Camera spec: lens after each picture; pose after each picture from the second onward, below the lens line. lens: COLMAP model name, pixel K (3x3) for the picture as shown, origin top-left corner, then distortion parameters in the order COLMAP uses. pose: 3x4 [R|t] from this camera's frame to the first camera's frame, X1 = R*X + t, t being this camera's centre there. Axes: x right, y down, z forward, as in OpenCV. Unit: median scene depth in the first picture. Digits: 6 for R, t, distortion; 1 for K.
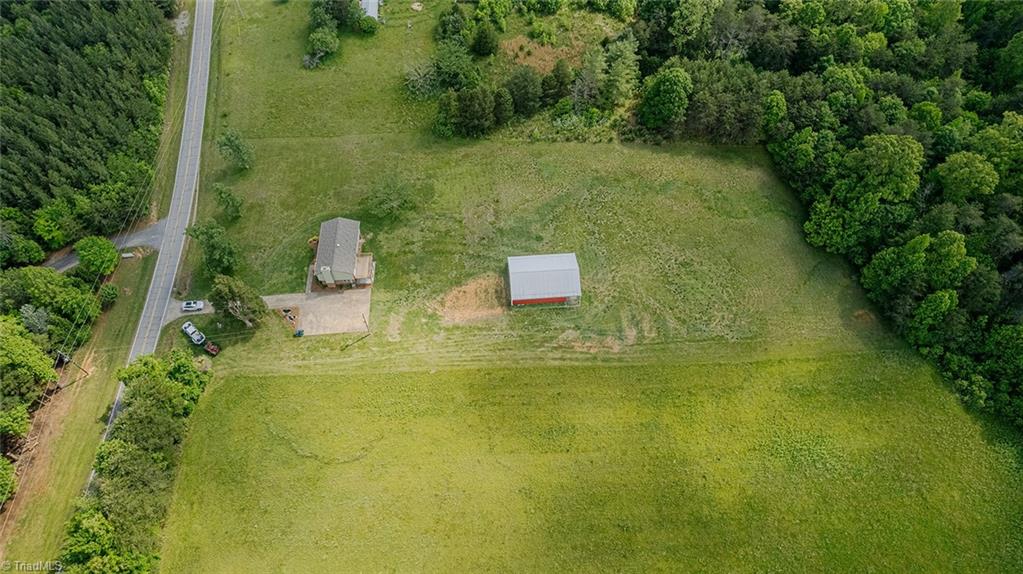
lens RADIAL K [[655.2, 0, 511.5], [0, 655.2, 287.0], [0, 0, 1]] dist [0.005349, 0.003992]
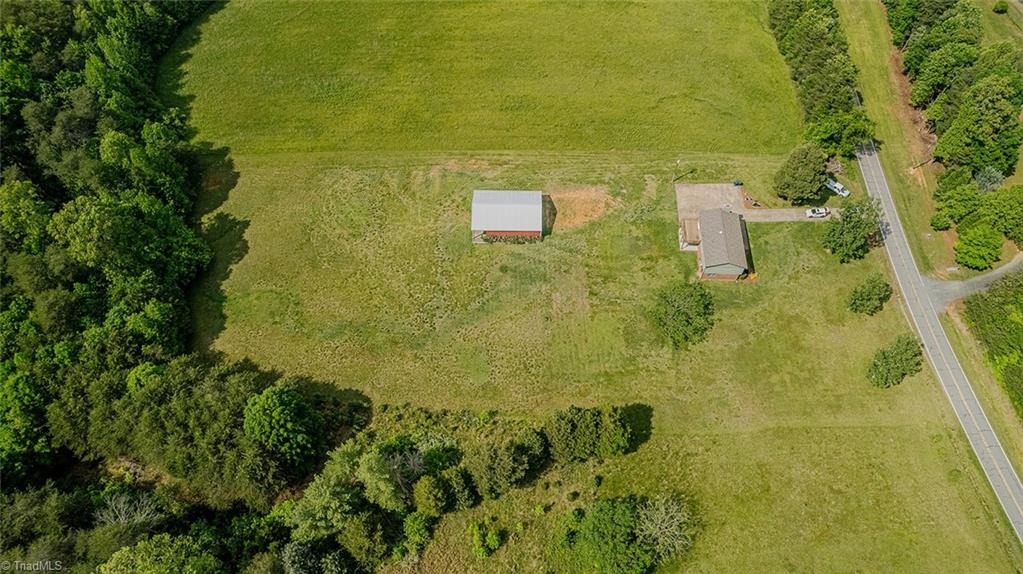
lens RADIAL K [[655.2, 0, 511.5], [0, 655.2, 287.0], [0, 0, 1]] dist [0.005349, 0.003992]
pose [[-0.995474, -0.080980, 0.049743, -0.016327], [0.078711, -0.409183, 0.909051, -0.958125], [-0.053261, 0.908852, 0.413705, 0.681724]]
